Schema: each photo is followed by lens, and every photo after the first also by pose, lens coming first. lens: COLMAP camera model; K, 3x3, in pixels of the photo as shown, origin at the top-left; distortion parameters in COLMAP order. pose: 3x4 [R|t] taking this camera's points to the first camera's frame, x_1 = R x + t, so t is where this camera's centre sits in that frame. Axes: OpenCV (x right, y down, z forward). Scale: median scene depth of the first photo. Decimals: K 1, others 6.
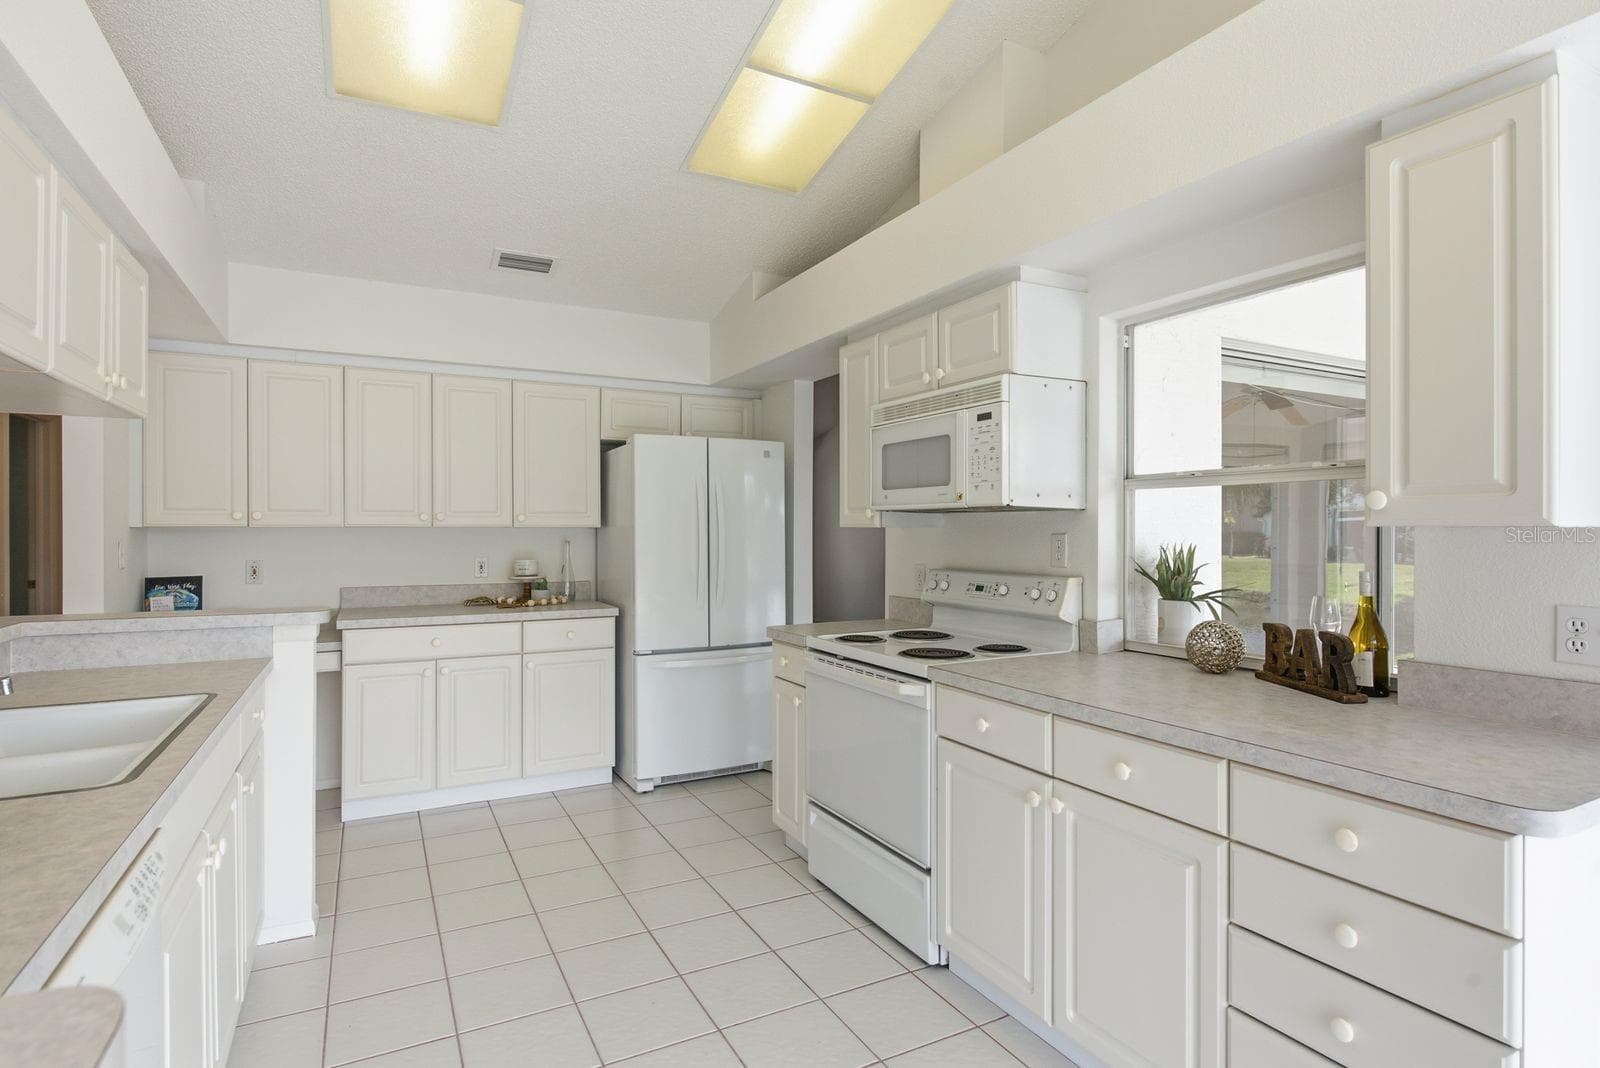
lens RADIAL K [[821.4, 0, 800.0], [0, 821.4, 534.0], [0, 0, 1]] dist [-0.004396, -0.001153]
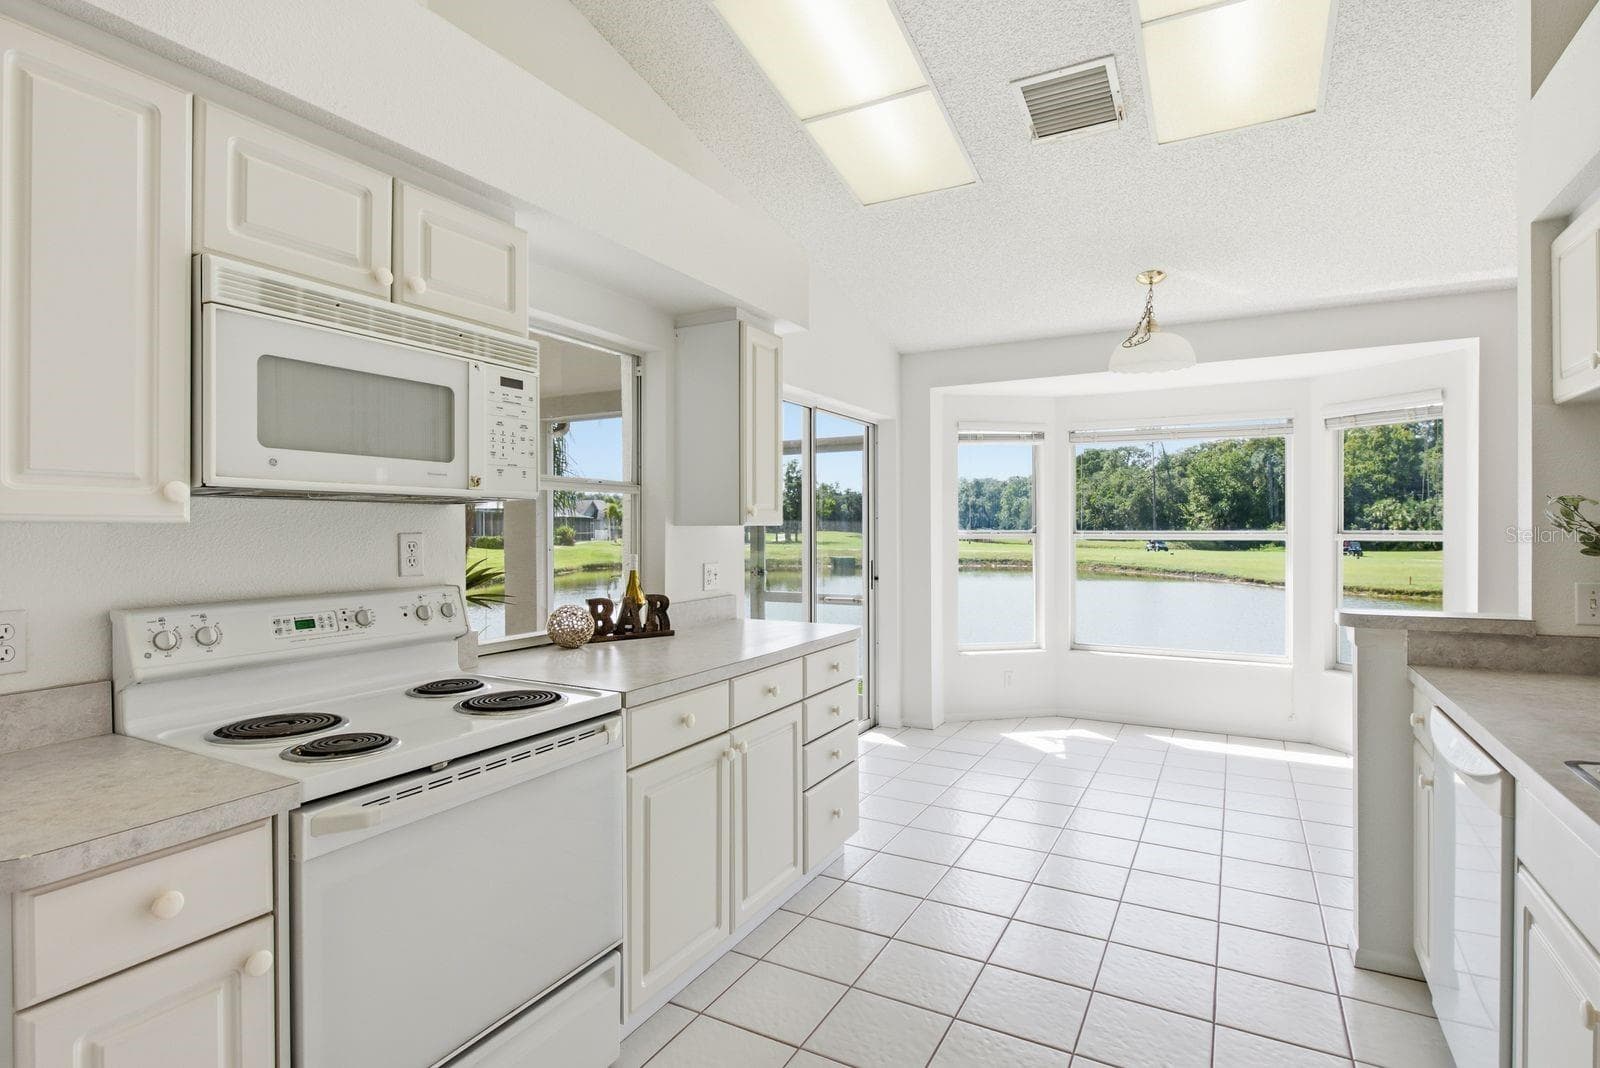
lens RADIAL K [[796.3, 0, 802.2], [0, 796.3, 527.6], [0, 0, 1]] dist [-0.000814, -0.000601]
pose [[-0.555072, 0.002328, 0.831799, -0.519425], [0.008477, 0.999960, 0.002858, -0.004677], [-0.831759, 0.008638, -0.555070, 1.105278]]
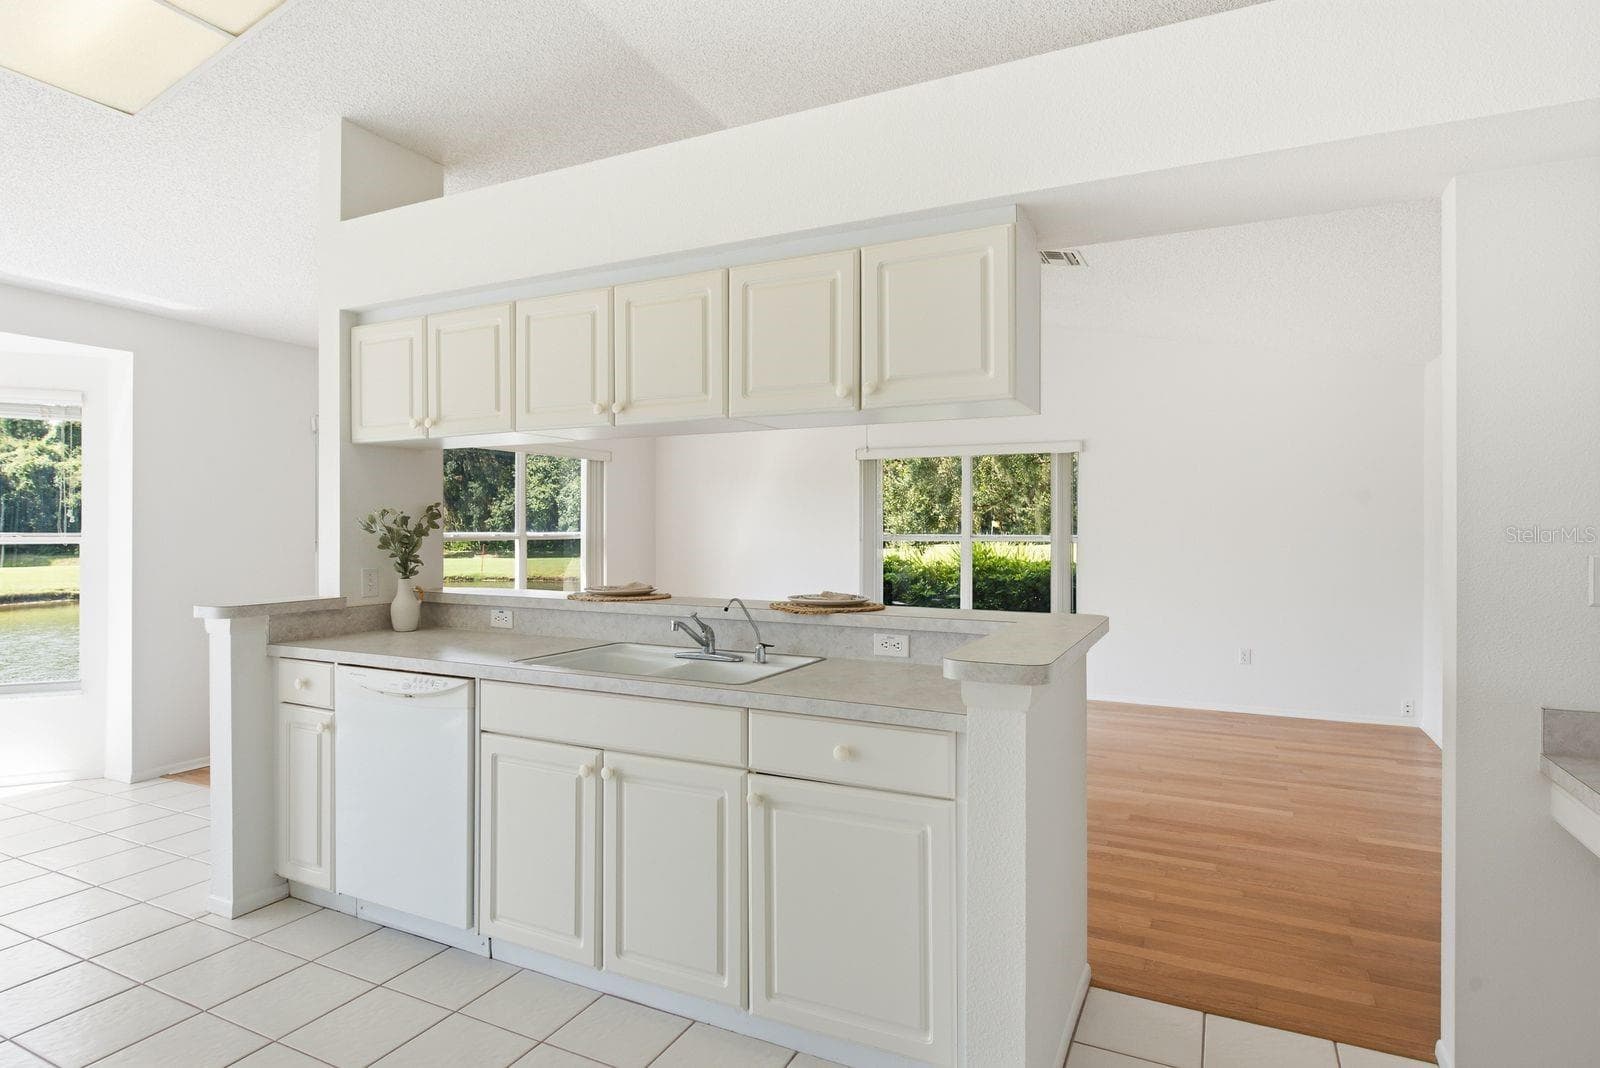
lens RADIAL K [[855.5, 0, 803.2], [0, 855.5, 530.6], [0, 0, 1]] dist [-0.000561, 0.000398]
pose [[-0.805612, 0.000709, -0.592443, -0.089986], [-0.004937, 0.999957, 0.007911, -0.008494], [0.592423, 0.009298, -0.805573, 1.381183]]
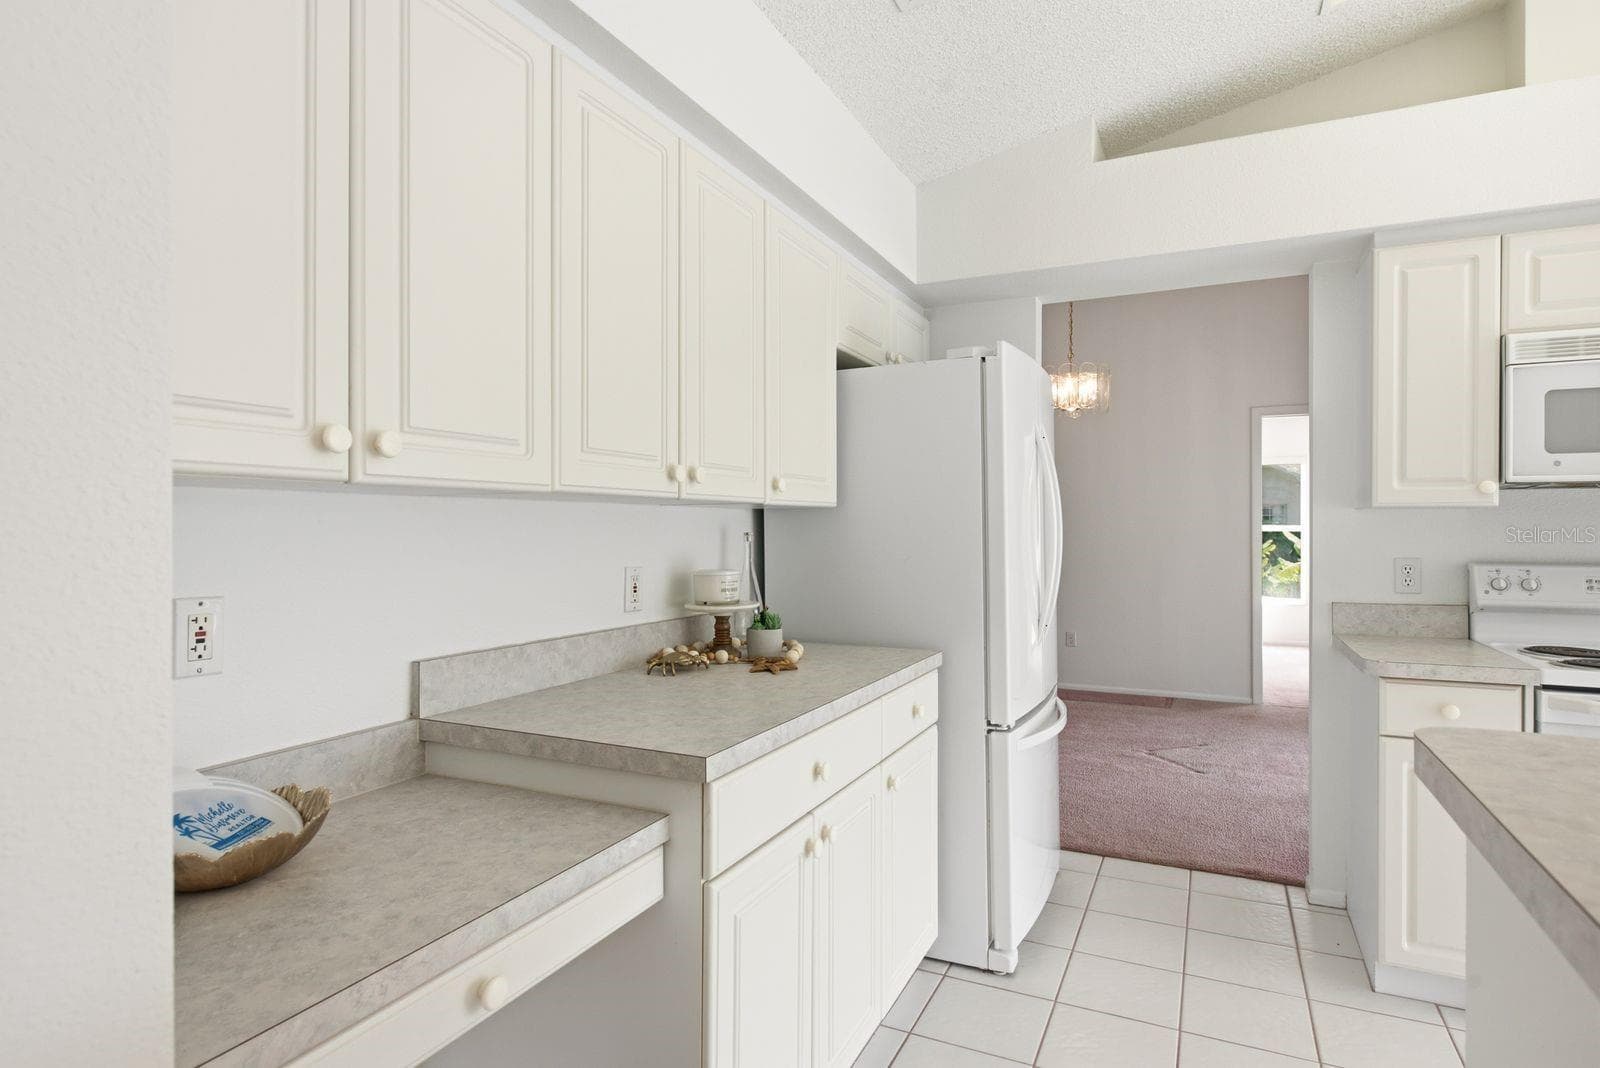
lens RADIAL K [[861.0, 0, 800.1], [0, 861.0, 530.1], [0, 0, 1]] dist [-0.001272, -0.000175]
pose [[0.801006, -0.002022, 0.598652, -0.960559], [0.004058, 0.999990, -0.002053, 0.013001], [-0.598642, 0.004074, 0.801006, 0.877703]]
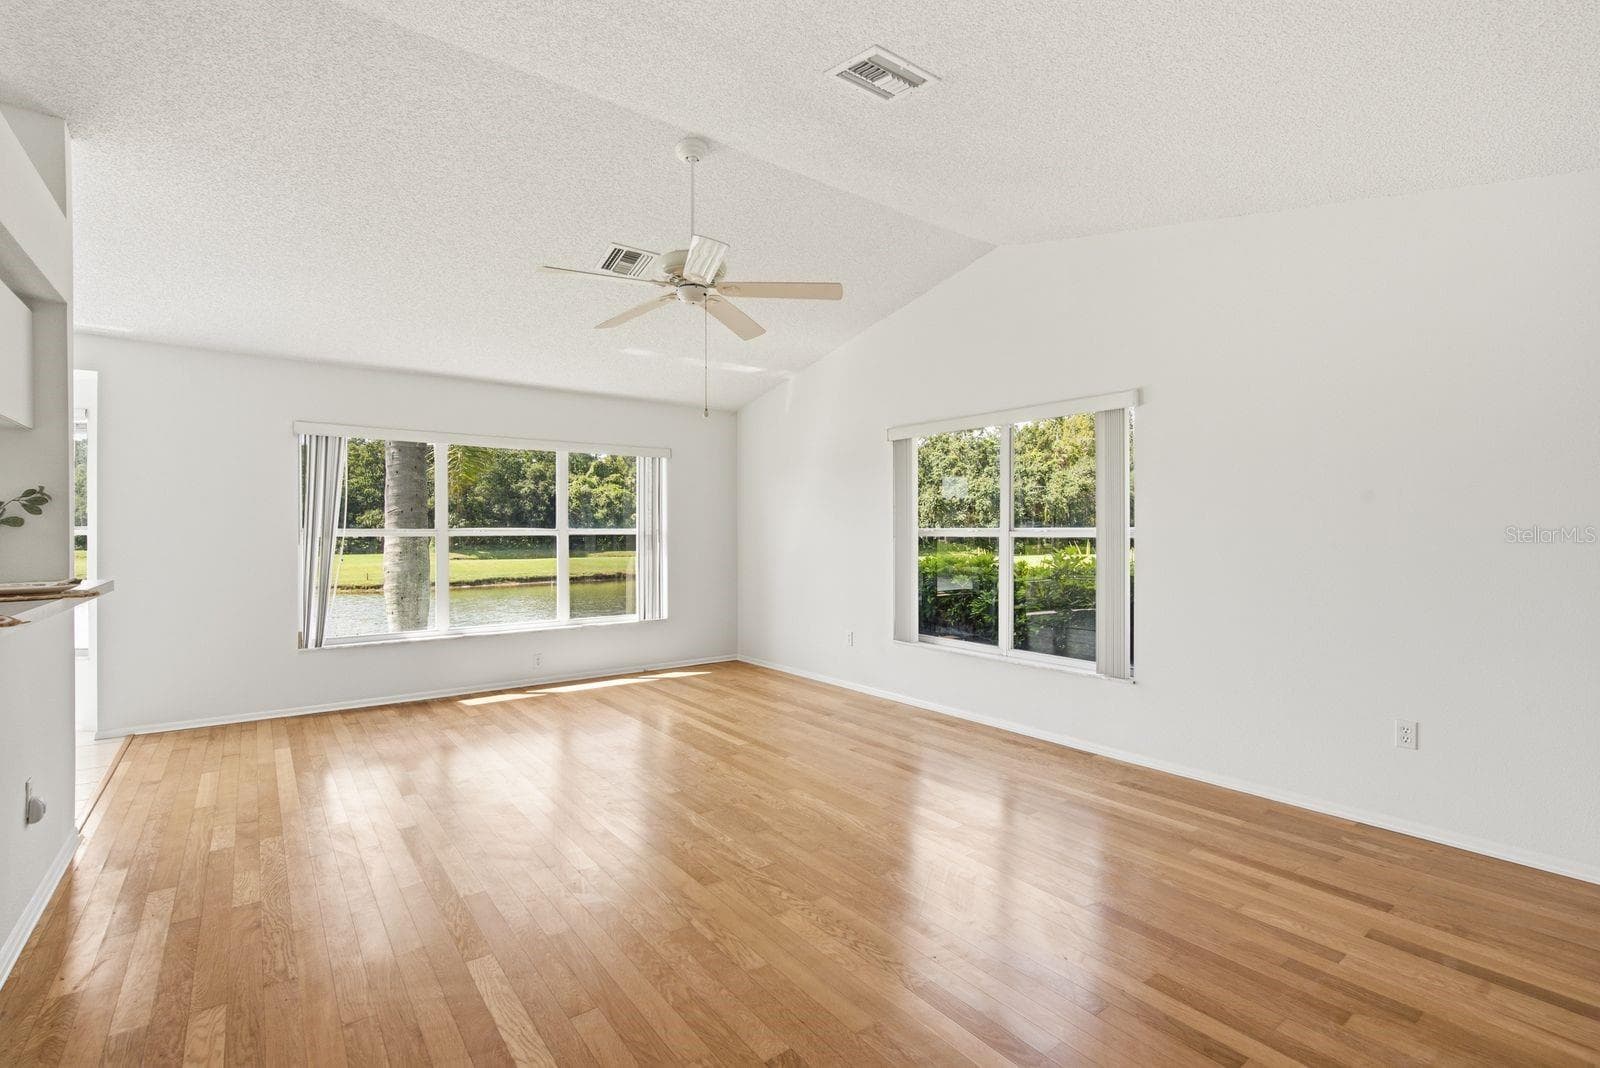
lens RADIAL K [[725.4, 0, 802.3], [0, 725.4, 529.7], [0, 0, 1]] dist [0.001187, -0.000280]
pose [[-0.985587, 0.001117, -0.169163, -1.260053], [0.000733, 0.999997, 0.002333, 0.020786], [0.169165, 0.002175, -0.985585, 1.186061]]
